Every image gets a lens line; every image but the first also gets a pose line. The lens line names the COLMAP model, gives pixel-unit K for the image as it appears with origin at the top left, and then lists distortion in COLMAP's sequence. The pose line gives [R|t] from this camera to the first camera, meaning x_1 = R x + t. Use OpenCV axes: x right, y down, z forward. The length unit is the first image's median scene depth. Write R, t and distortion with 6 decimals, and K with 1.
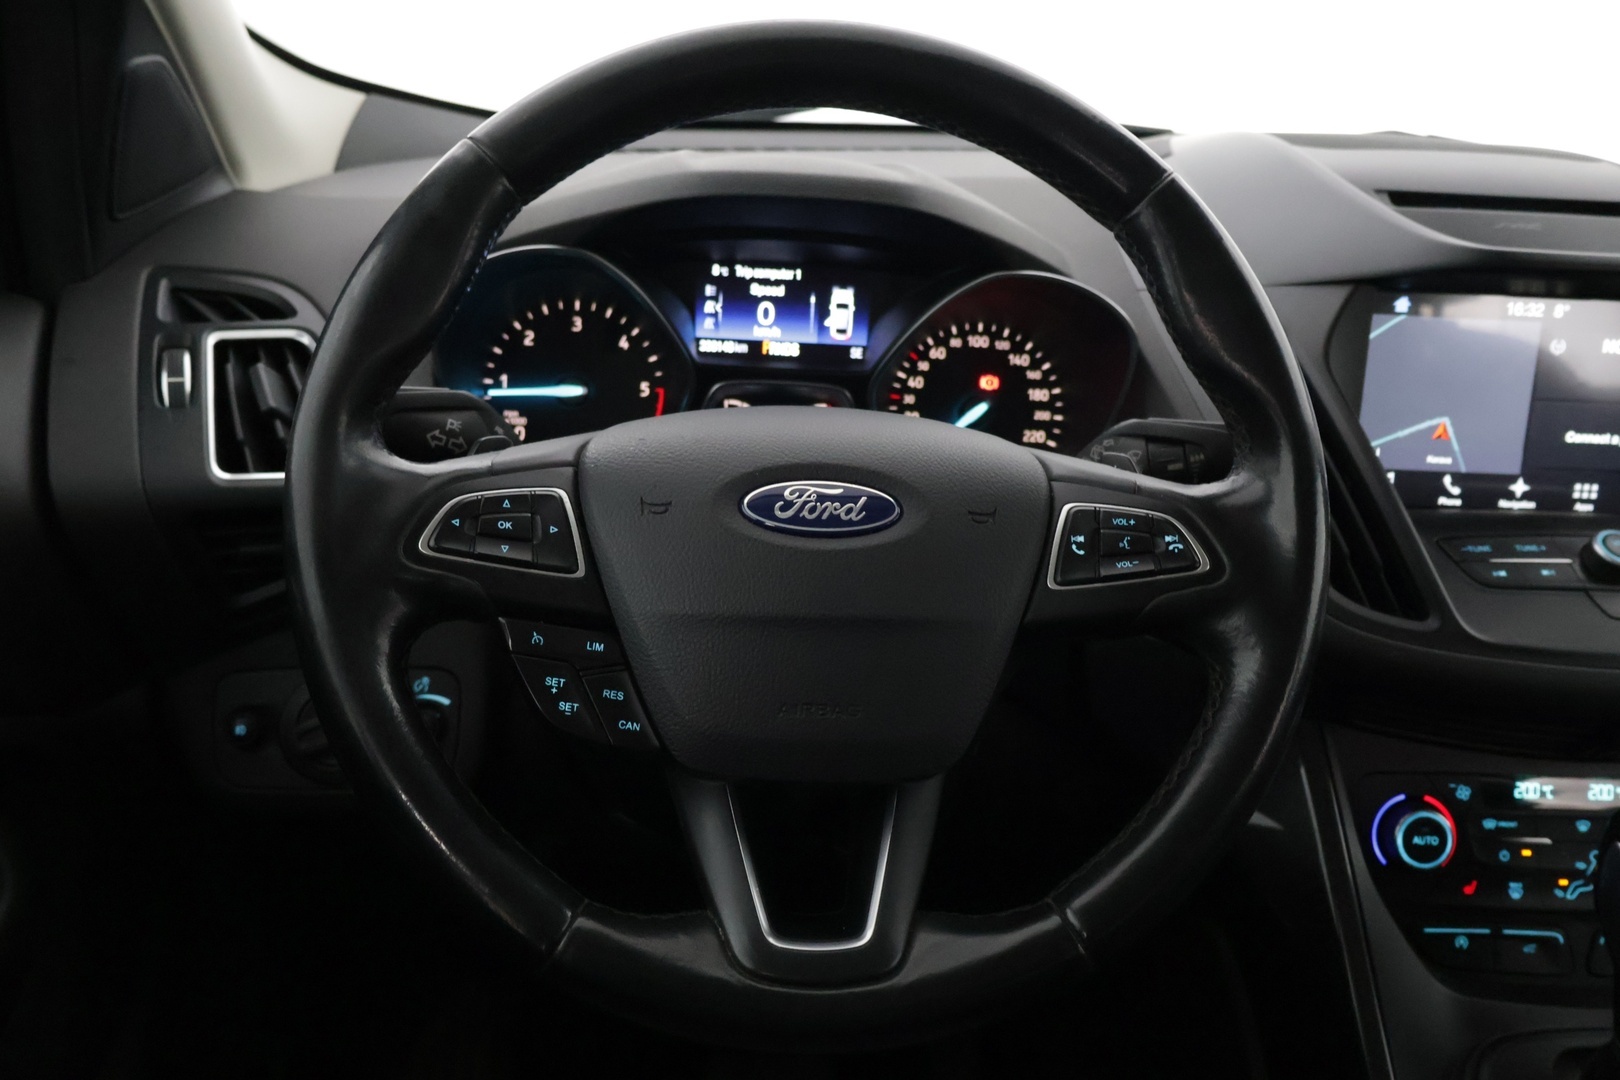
lens RADIAL K [[1550.1, 0, 795.6], [0, 1550.1, 539.0], [0, 0, 1]] dist [0.016147, 0.016145]
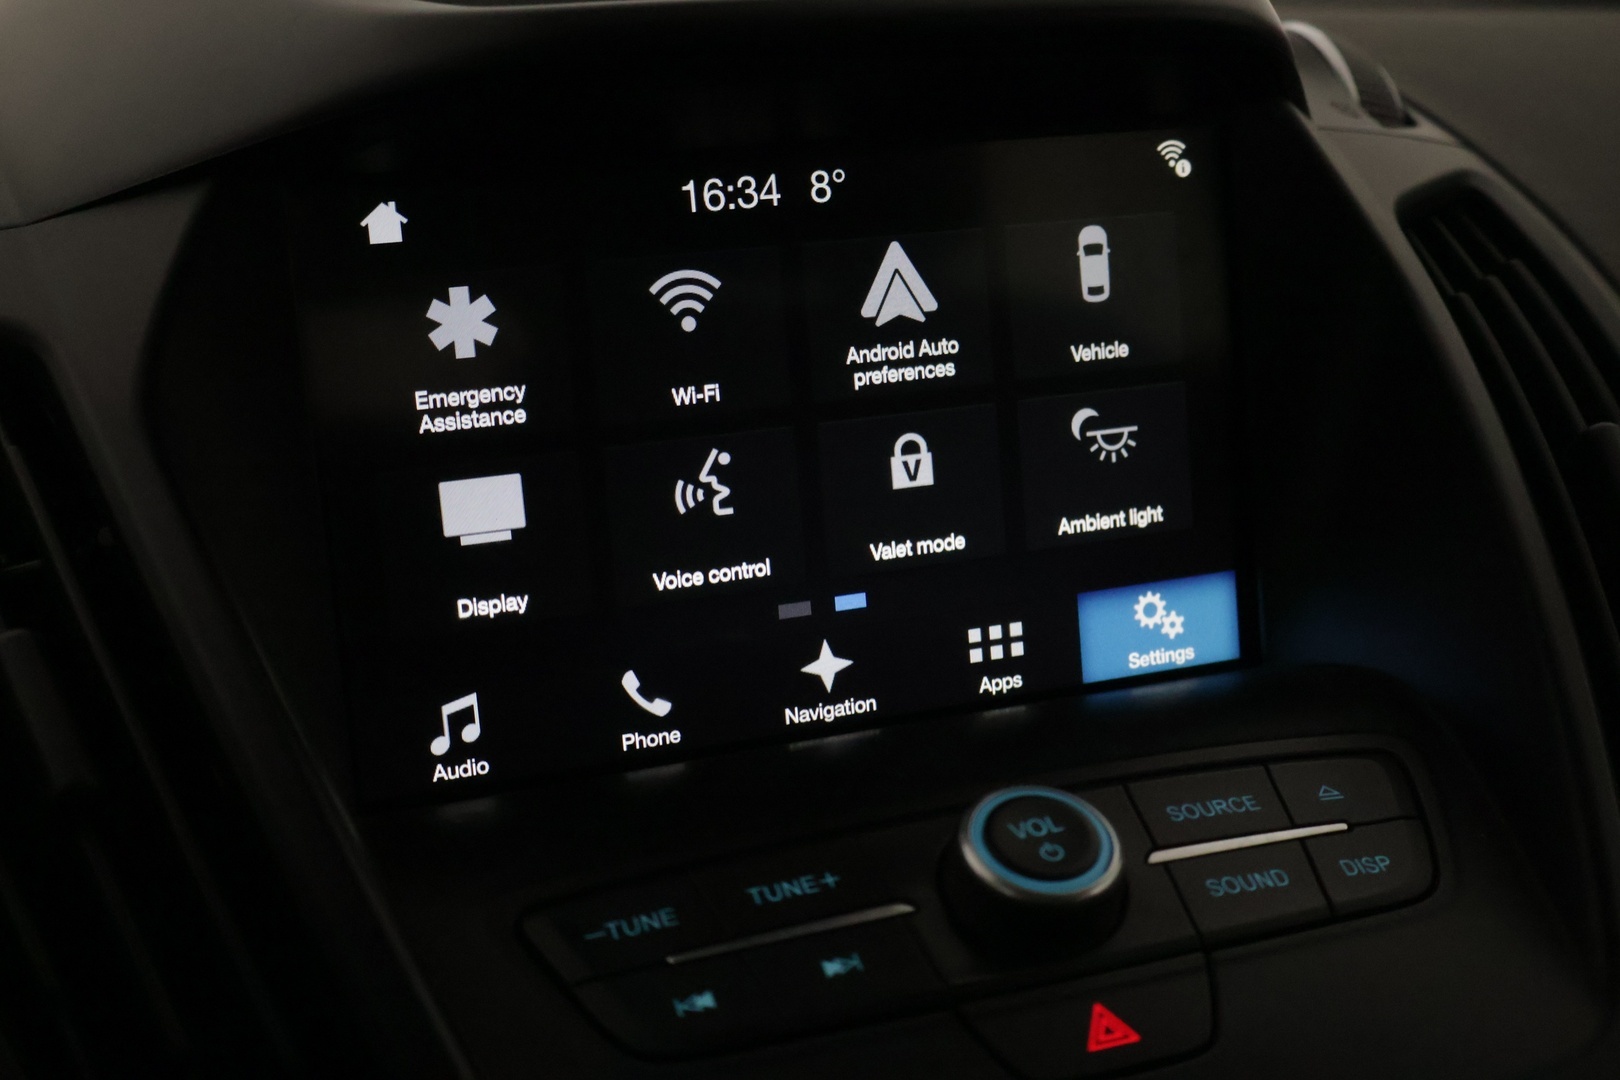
lens RADIAL K [[2113.2, 0, 810.0], [0, 2113.2, 540.0], [0, 0, 1]] dist [0.002586, -0.025142]
pose [[0.955698, -0.168287, 0.241497, 0.381058], [0.182929, 0.982337, -0.039381, -0.047941], [-0.230604, 0.081814, 0.969602, 0.563964]]
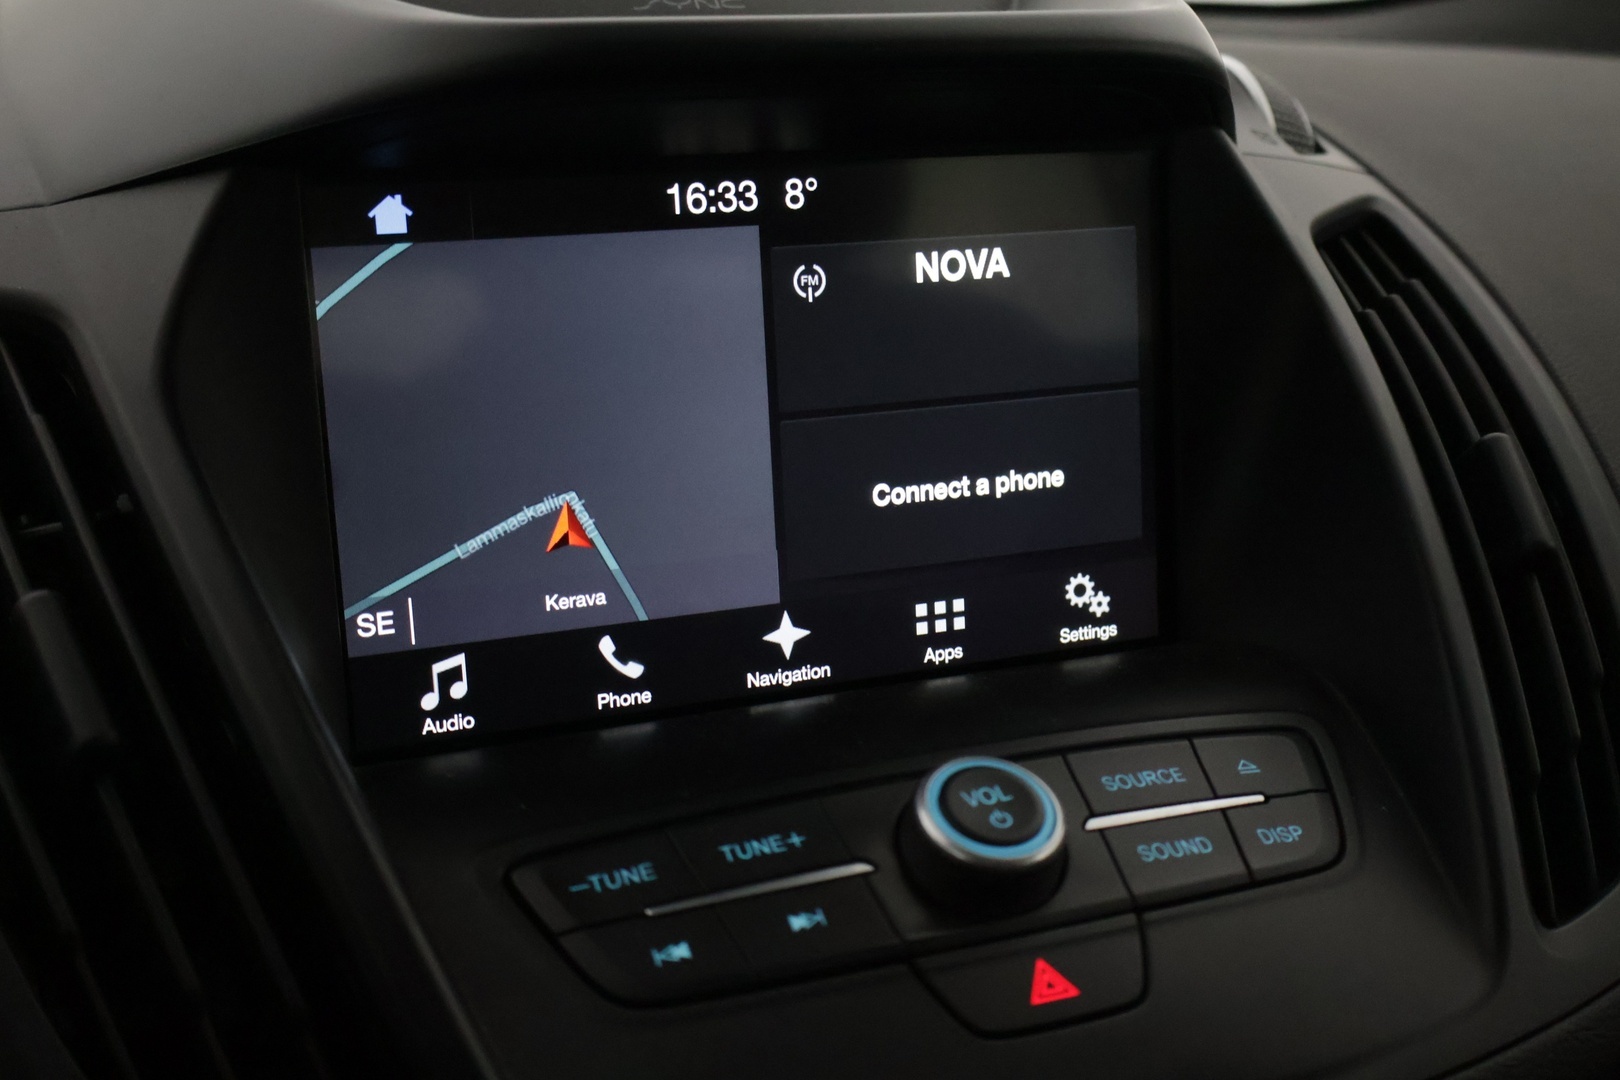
lens RADIAL K [[1892.4, 0, 810.0], [0, 1892.4, 540.0], [0, 0, 1]] dist [-0.000740, 0.009649]
pose [[0.948838, -0.147705, 0.279087, 0.372913], [0.155924, 0.987742, -0.007353, -0.058387], [-0.274580, 0.050493, 0.960238, 0.580543]]
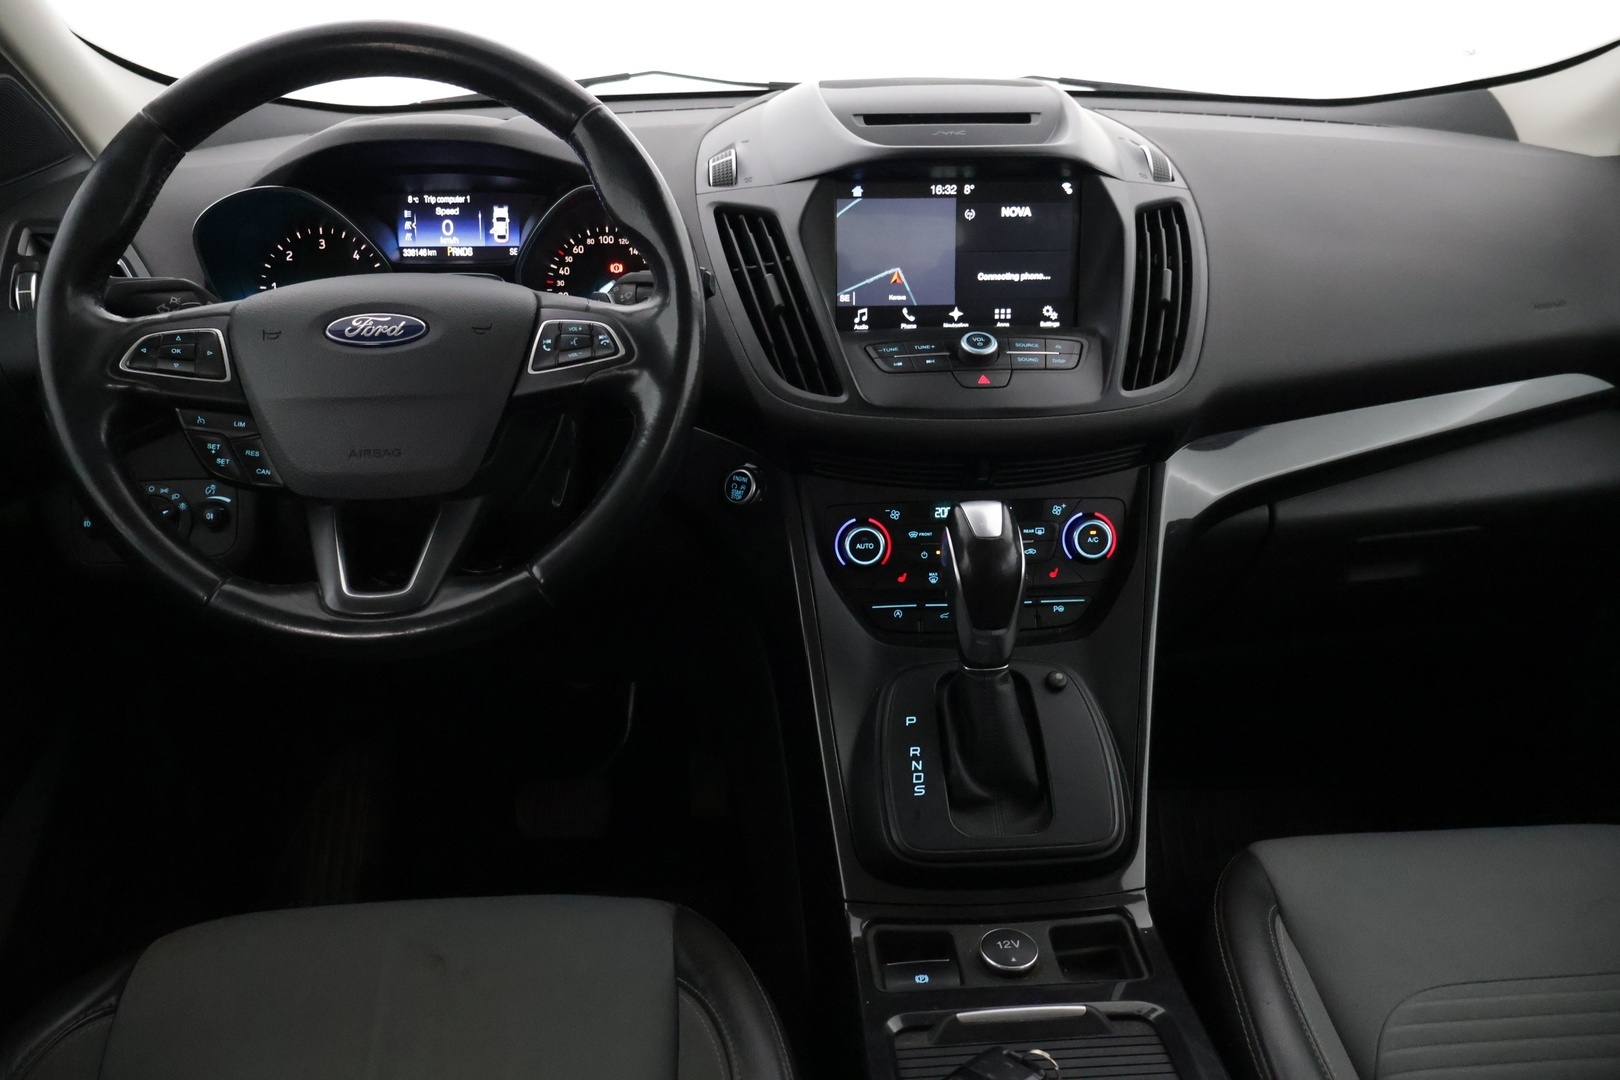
lens RADIAL K [[1369.6, 0, 810.0], [0, 1369.6, 540.0], [0, 0, 1]] dist [-0.000425, -0.013670]
pose [[0.998121, -0.058798, -0.017235, 0.374146], [0.059458, 0.997402, 0.040666, 0.130475], [0.014799, -0.041614, 0.999024, -0.322137]]
